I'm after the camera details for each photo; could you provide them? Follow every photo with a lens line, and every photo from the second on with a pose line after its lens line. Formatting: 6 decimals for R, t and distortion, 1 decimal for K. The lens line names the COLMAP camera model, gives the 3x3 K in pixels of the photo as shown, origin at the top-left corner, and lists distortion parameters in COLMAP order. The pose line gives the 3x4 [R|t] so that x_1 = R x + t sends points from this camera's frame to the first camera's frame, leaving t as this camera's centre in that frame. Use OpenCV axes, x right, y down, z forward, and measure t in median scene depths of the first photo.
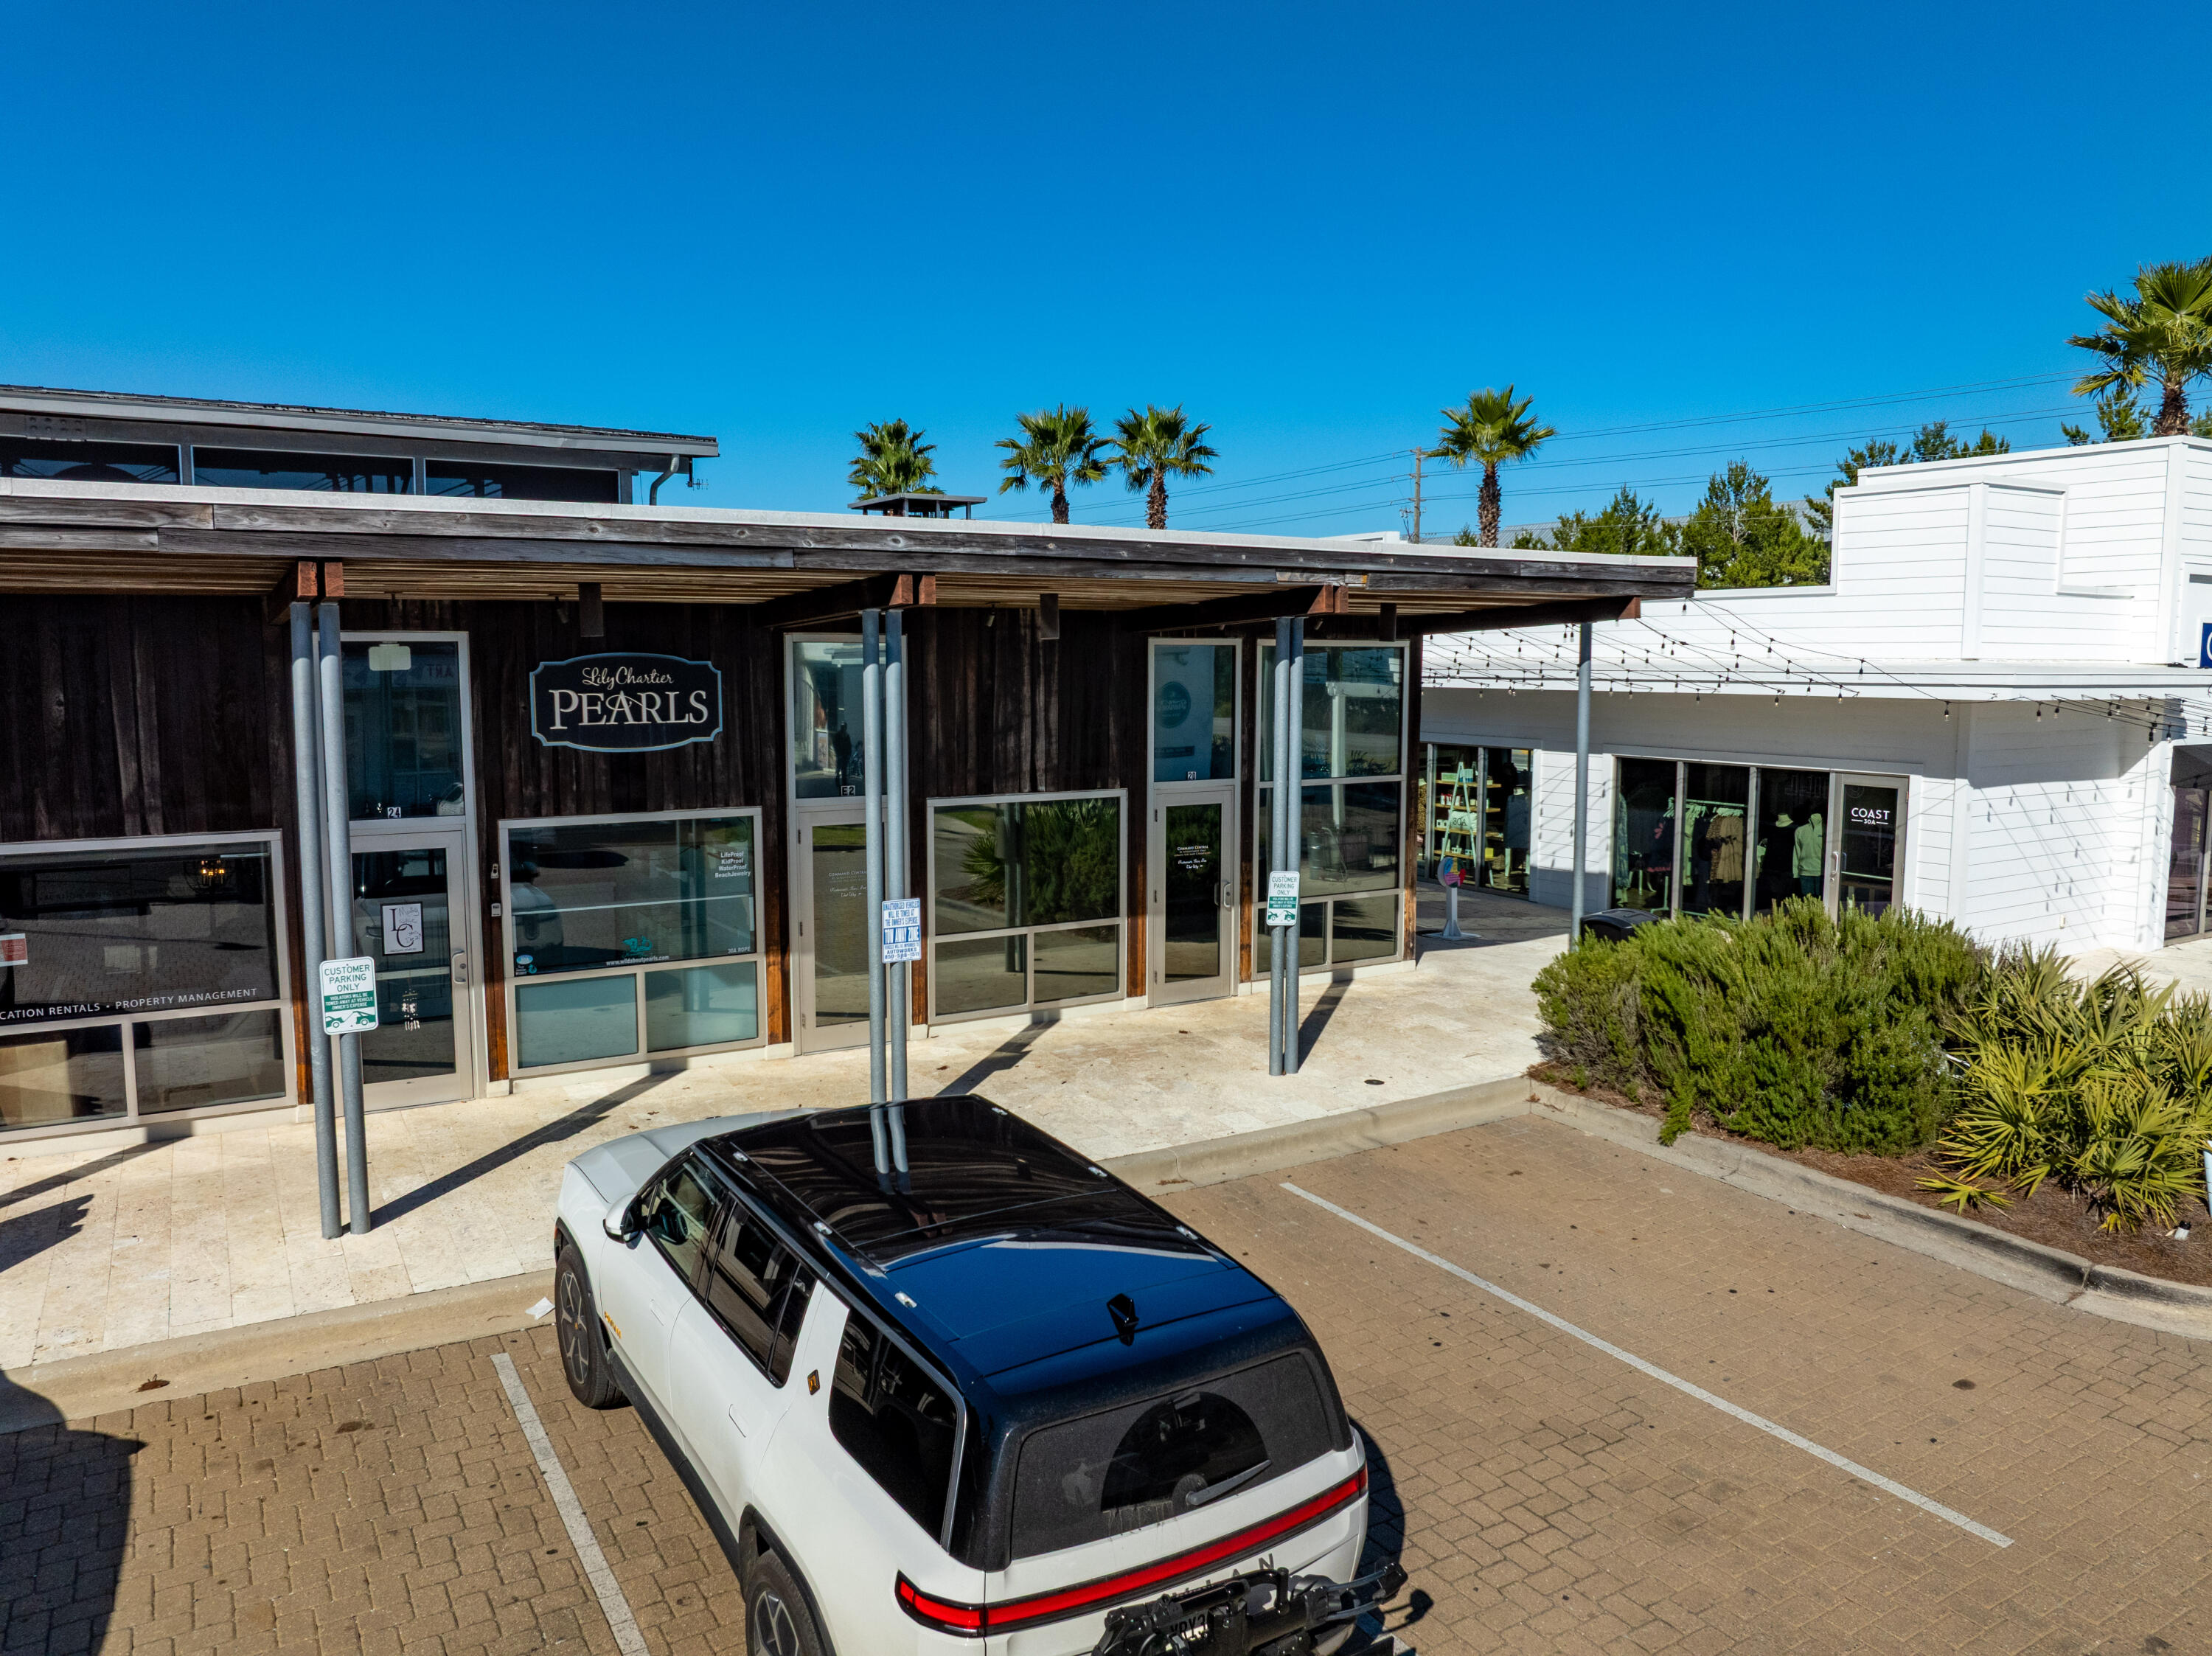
lens RADIAL K [[1552.6, 0, 1120.4], [0, 1552.6, 817.7], [0, 0, 1]] dist [-0.033968, -0.006135]
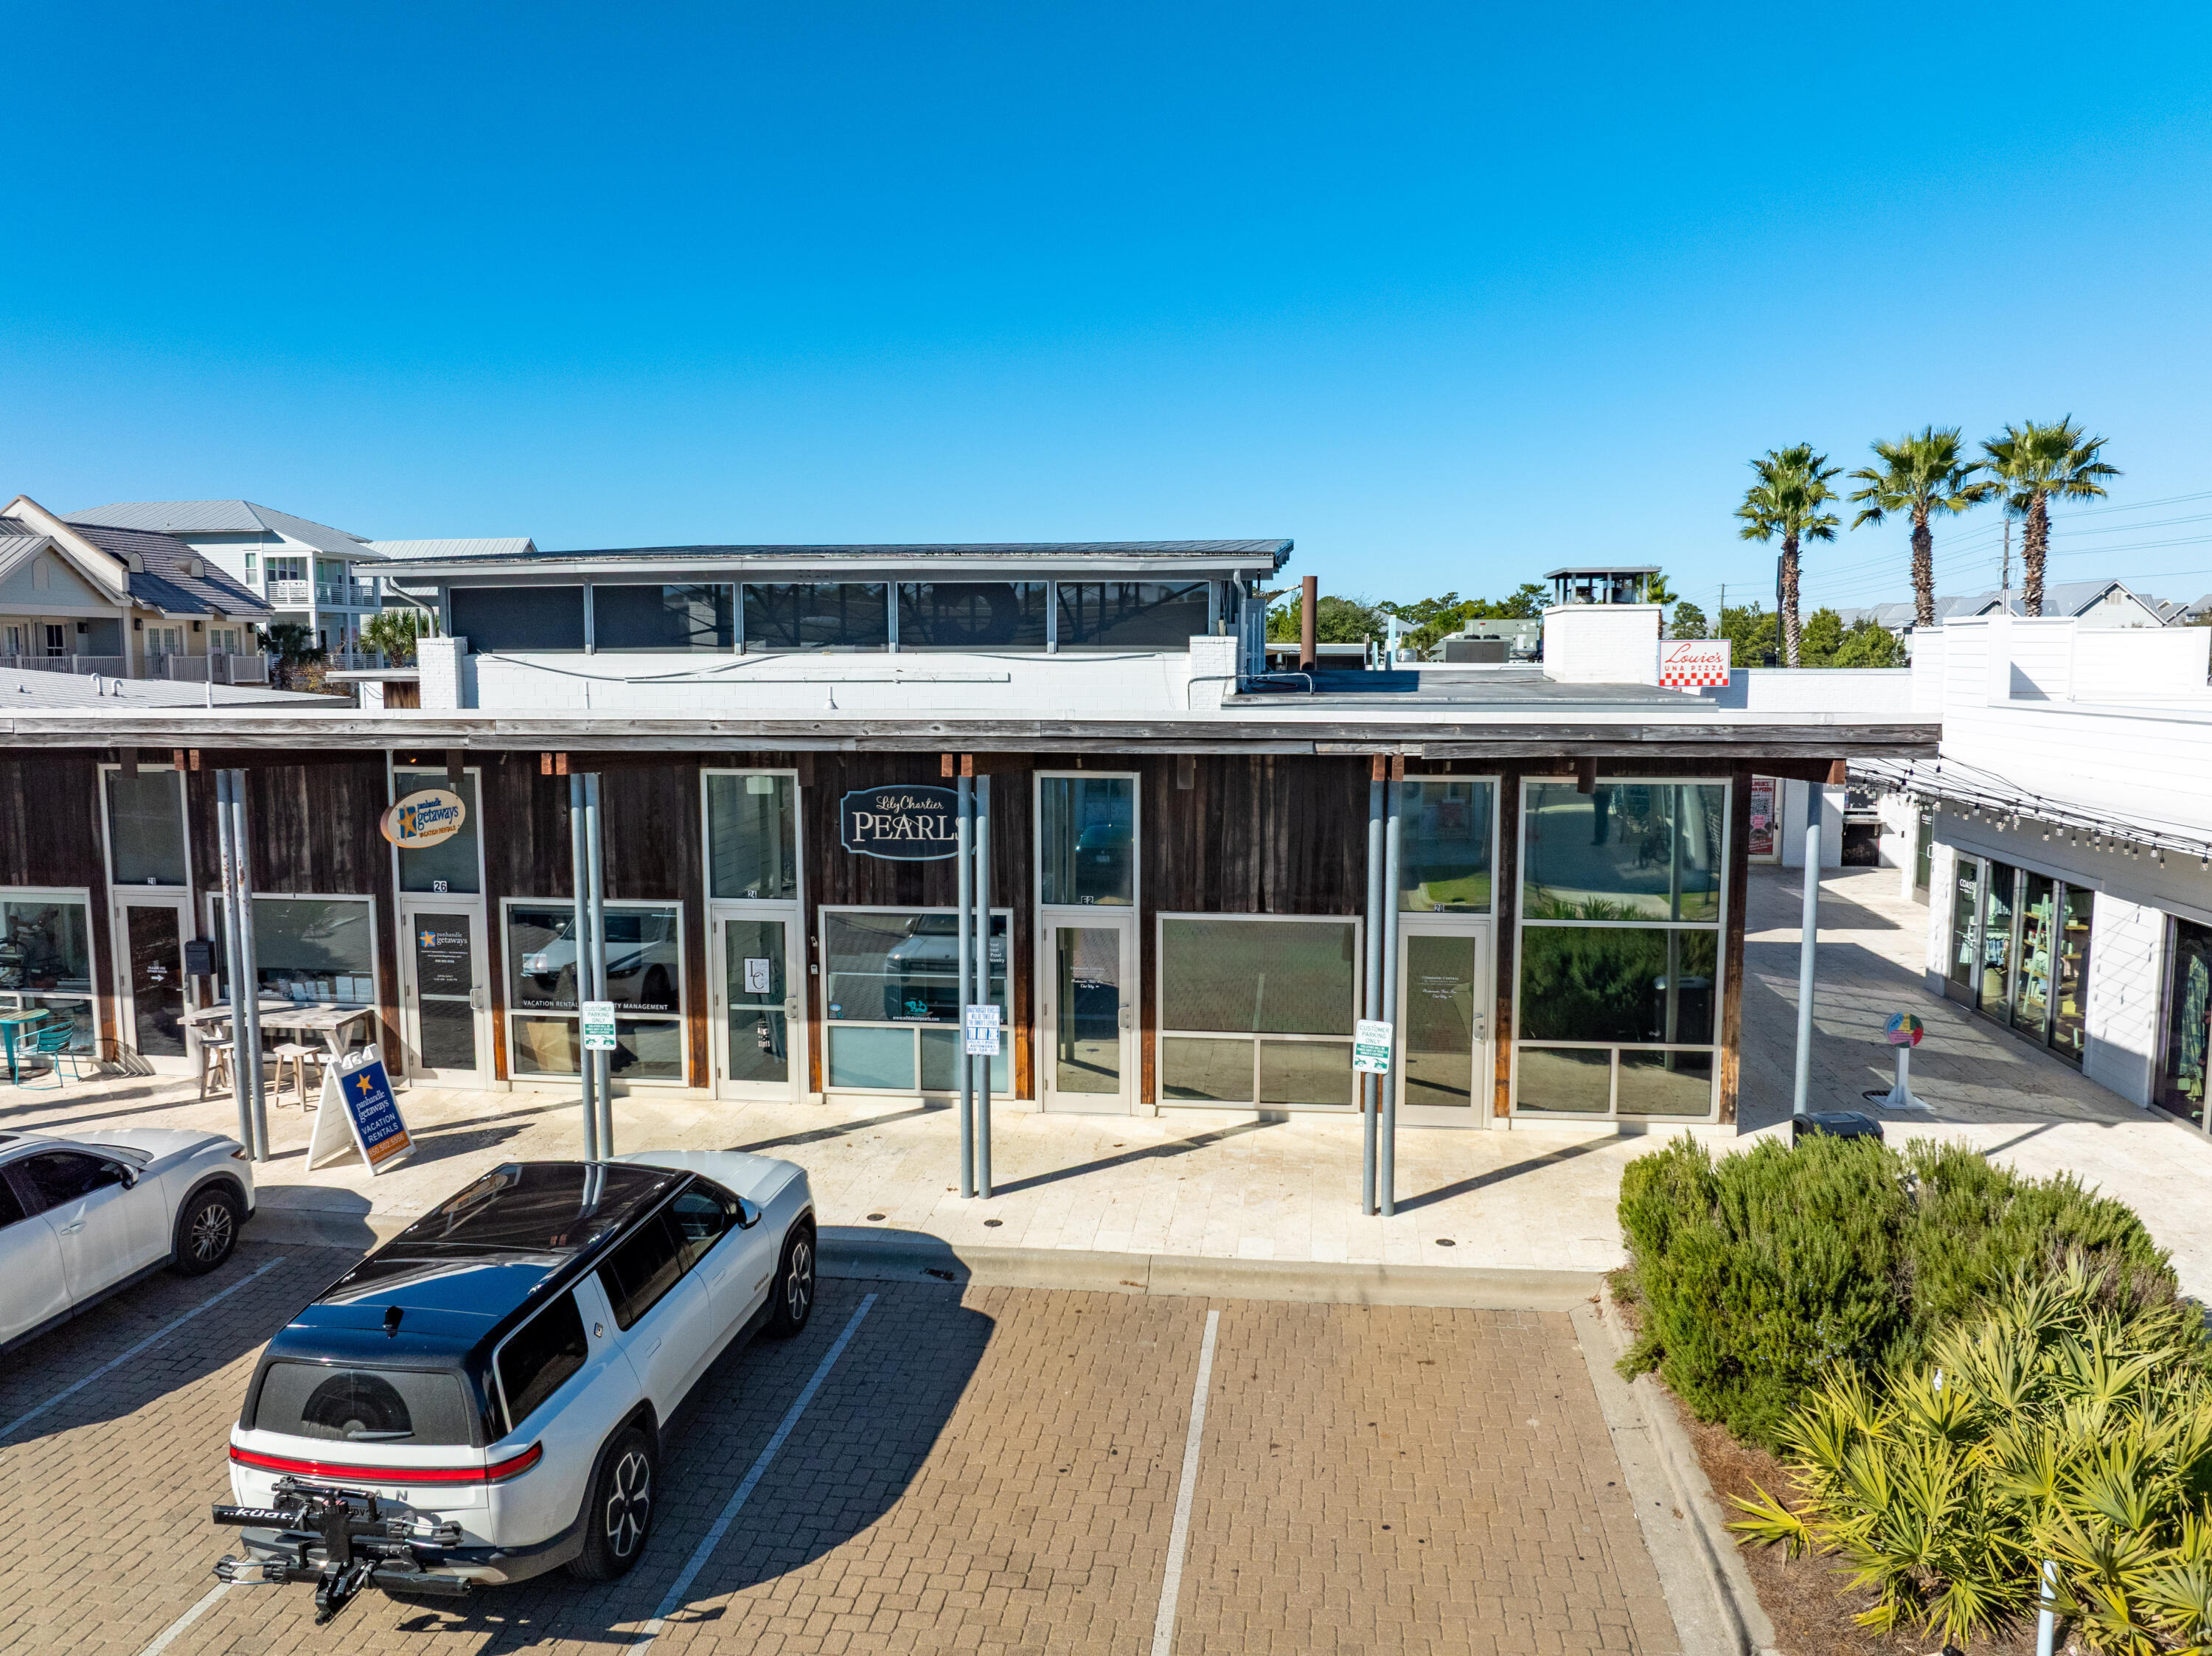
lens RADIAL K [[1552.6, 0, 1120.4], [0, 1552.6, 816.6], [0, 0, 1]] dist [-0.033968, -0.006135]
pose [[0.778192, 0.061923, -0.624966, 0.612540], [-0.063018, 0.997804, 0.020396, -0.112265], [0.624856, 0.023512, 0.780386, 0.081519]]
